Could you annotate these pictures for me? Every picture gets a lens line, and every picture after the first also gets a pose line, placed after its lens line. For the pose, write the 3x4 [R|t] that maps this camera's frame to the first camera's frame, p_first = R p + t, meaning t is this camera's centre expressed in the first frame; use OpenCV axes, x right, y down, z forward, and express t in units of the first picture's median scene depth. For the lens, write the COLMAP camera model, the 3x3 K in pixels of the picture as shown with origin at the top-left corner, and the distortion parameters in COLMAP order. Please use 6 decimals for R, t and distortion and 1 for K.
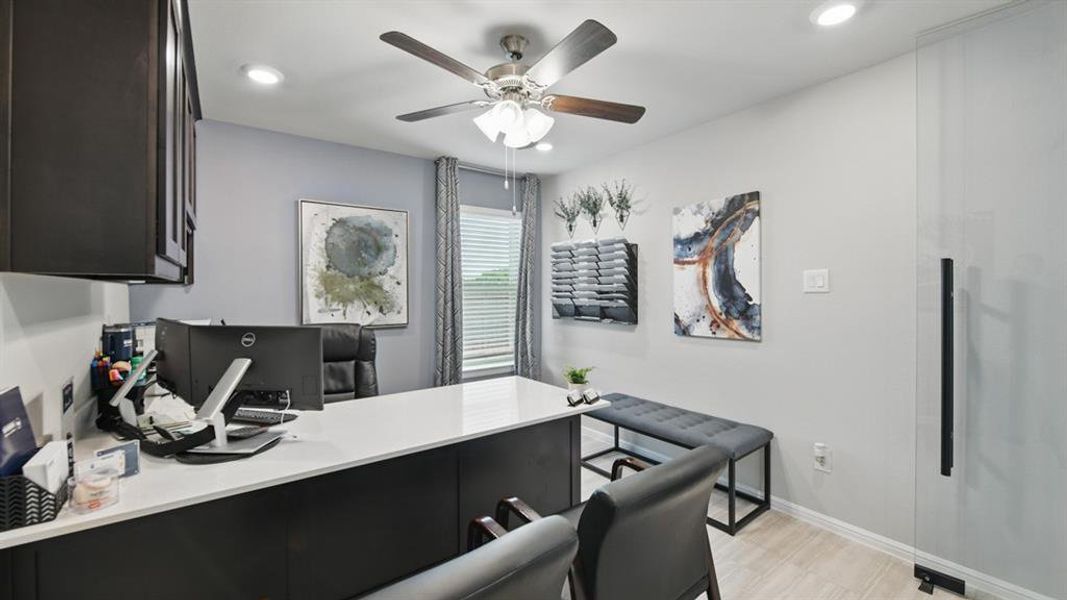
lens RADIAL K [[427.7, 0, 532.2], [0, 427.7, 295.5], [0, 0, 1]] dist [-0.013064, -0.000104]
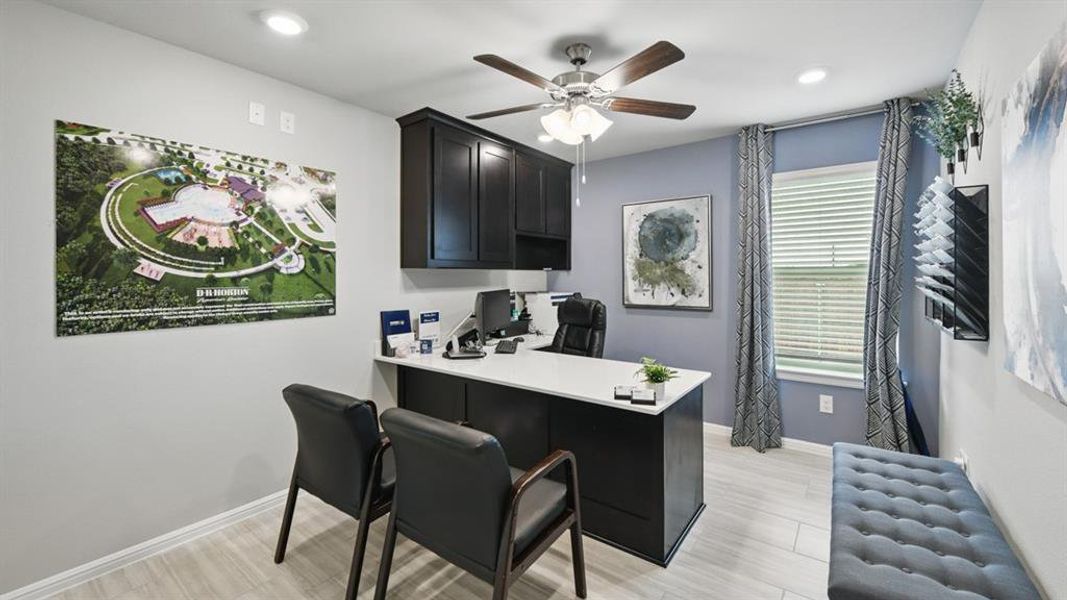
lens RADIAL K [[428.0, 0, 537.2], [0, 428.0, 278.6], [0, 0, 1]] dist [-0.003312, -0.000478]
pose [[0.301289, 0.013038, -0.953444, 0.573880], [-0.007034, 0.999910, 0.011450, -0.010714], [0.953507, 0.003257, 0.301354, 0.328396]]
